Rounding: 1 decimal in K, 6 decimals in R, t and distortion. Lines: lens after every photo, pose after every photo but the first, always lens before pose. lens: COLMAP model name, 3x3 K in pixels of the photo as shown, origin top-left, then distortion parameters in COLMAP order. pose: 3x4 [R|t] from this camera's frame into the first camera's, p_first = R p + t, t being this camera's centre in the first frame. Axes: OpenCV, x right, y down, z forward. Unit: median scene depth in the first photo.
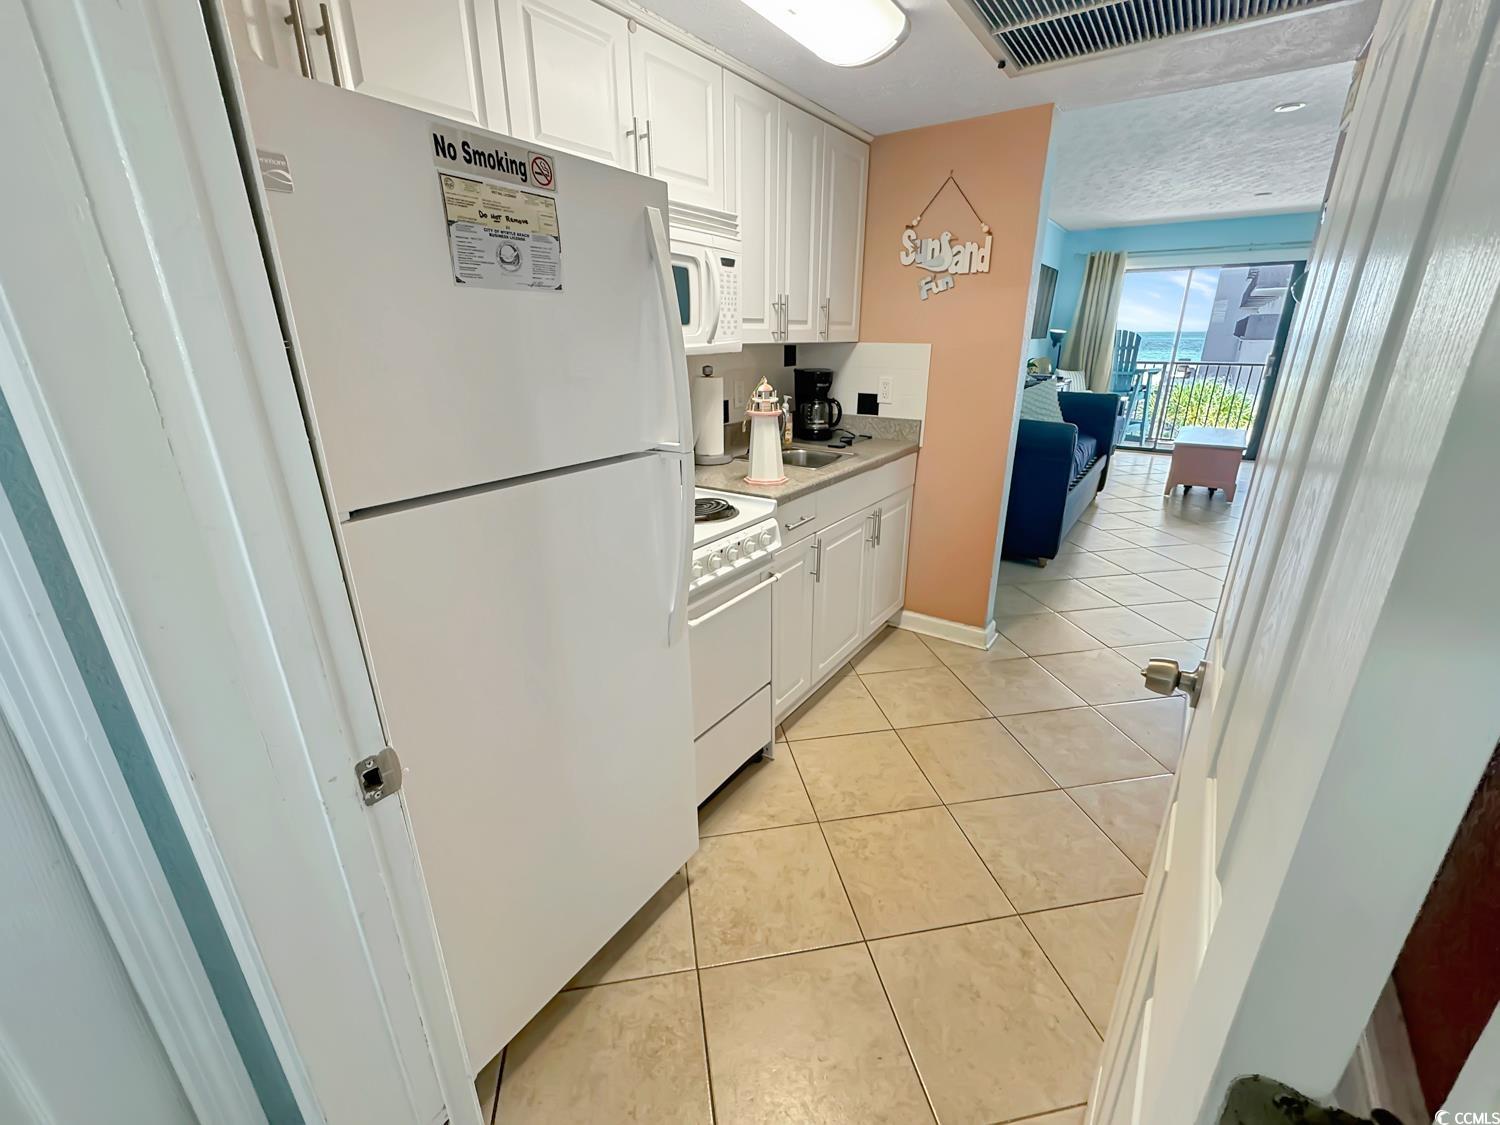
lens RADIAL K [[622.0, 0, 751.6], [0, 622.0, 557.9], [0, 0, 1]] dist [-0.002021, -0.000096]
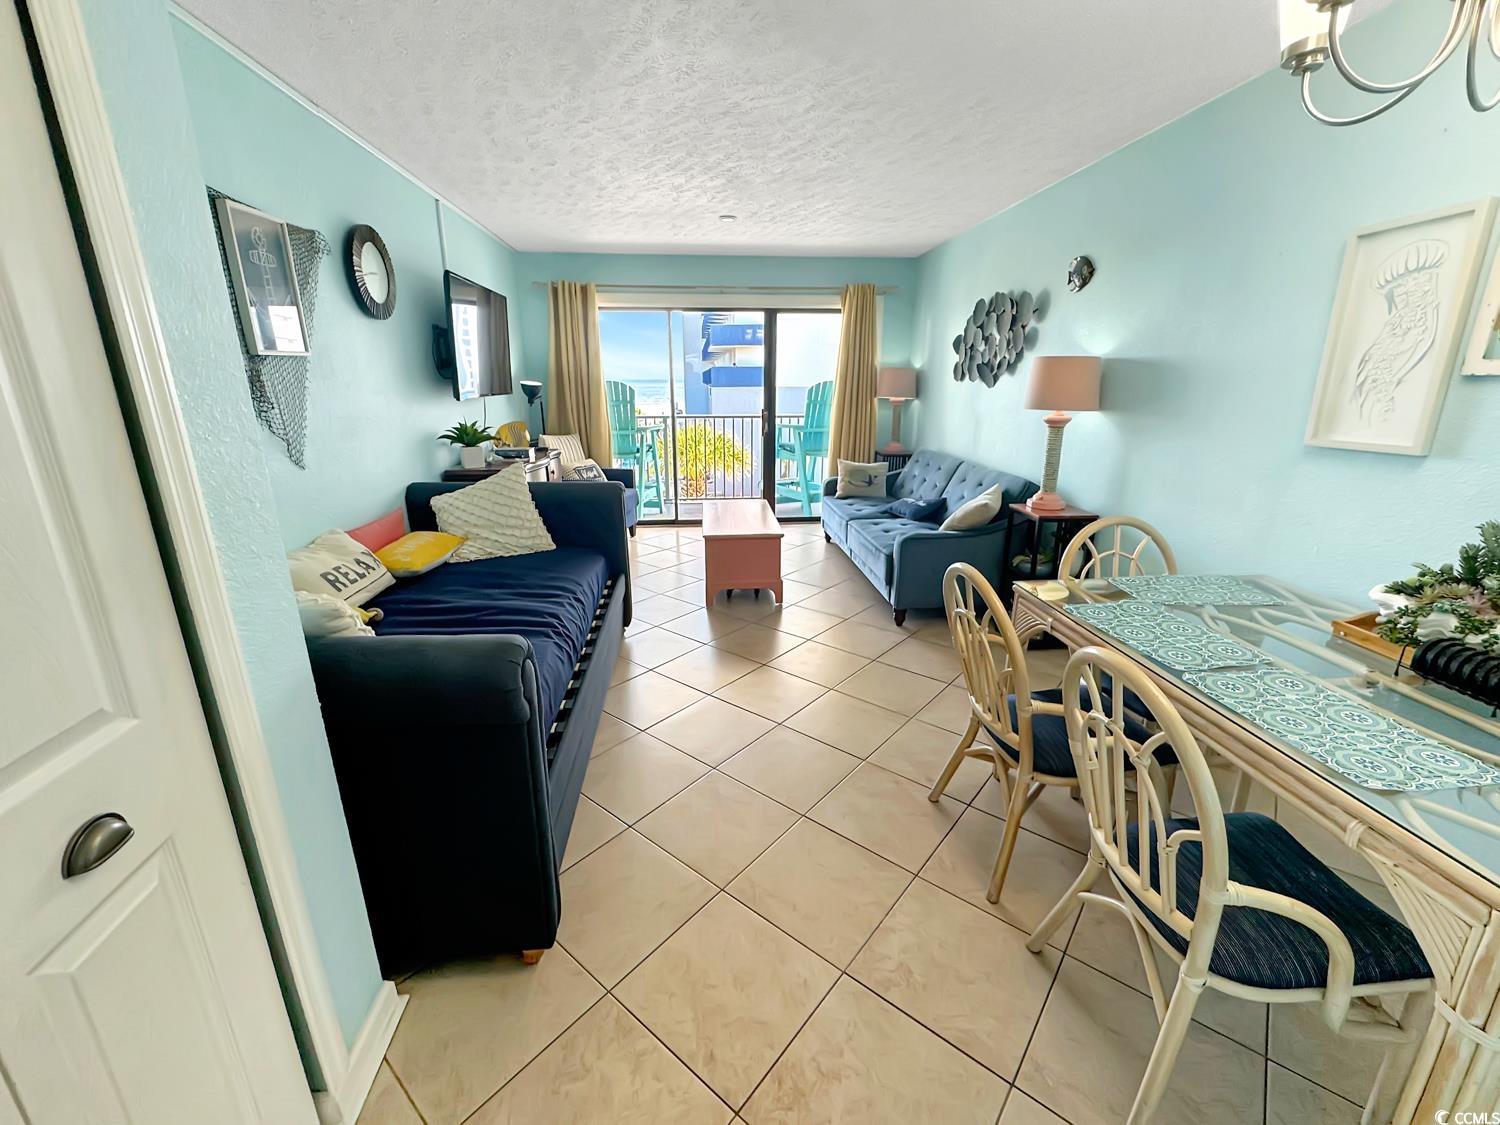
lens RADIAL K [[622.0, 0, 751.6], [0, 622.0, 557.9], [0, 0, 1]] dist [-0.002021, -0.000096]
pose [[0.758672, -0.172968, 0.628092, 0.196322], [0.215424, 0.976482, 0.008699, -0.116080], [-0.614825, 0.128706, 0.778091, 0.302739]]
